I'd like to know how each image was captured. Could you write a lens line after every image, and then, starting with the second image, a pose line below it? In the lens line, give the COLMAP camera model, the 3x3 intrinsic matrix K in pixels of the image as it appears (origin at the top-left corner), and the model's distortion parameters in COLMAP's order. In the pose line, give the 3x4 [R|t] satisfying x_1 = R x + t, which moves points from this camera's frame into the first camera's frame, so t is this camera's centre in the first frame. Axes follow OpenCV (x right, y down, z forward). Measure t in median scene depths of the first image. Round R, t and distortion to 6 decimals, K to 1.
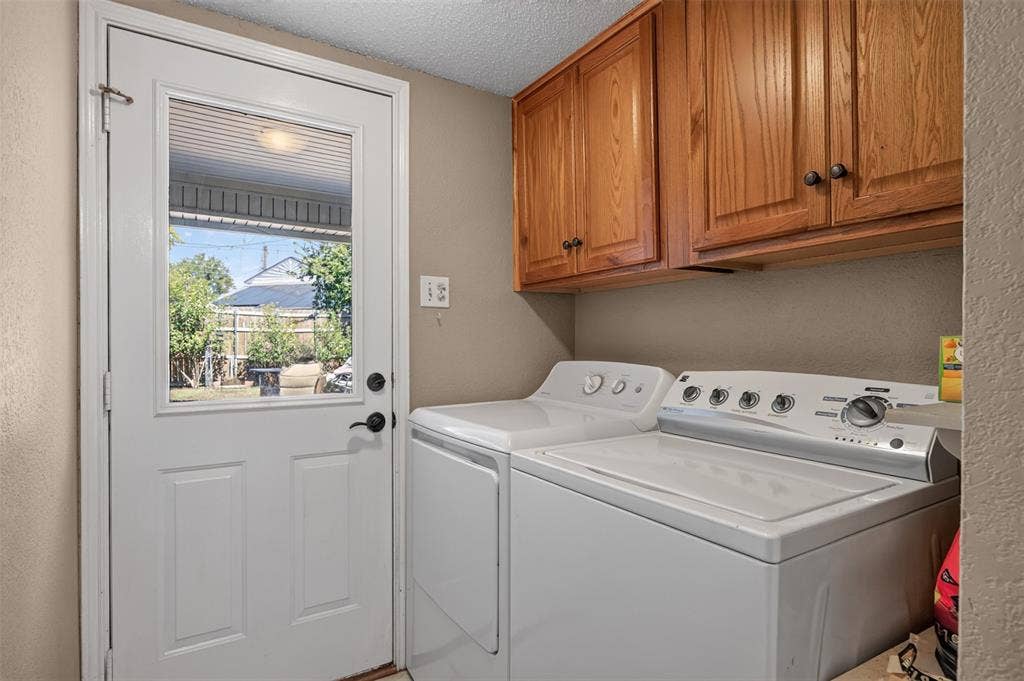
lens RADIAL K [[526.4, 0, 512.0], [0, 526.4, 340.5], [0, 0, 1]] dist [0.000646, 0.000255]
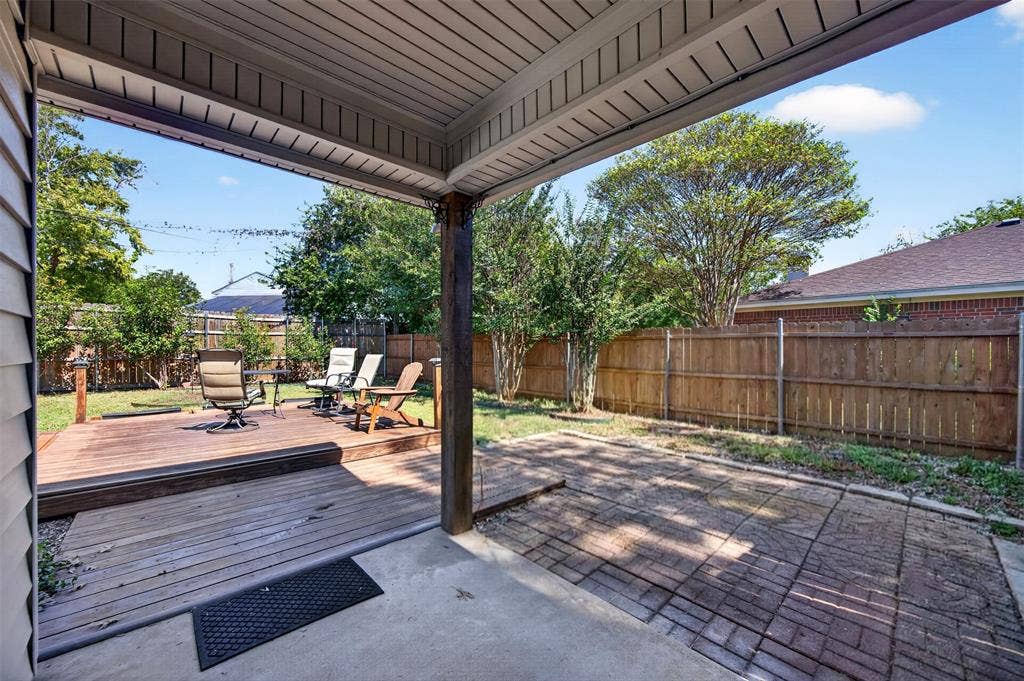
lens RADIAL K [[395.3, 0, 511.8], [0, 395.3, 346.8], [0, 0, 1]] dist [-0.002884, 0.000029]
pose [[0.983813, 0.000611, 0.179198, -0.072715], [-0.002009, 0.999969, 0.007623, 0.001202], [-0.179188, -0.007859, 0.983783, 0.126513]]
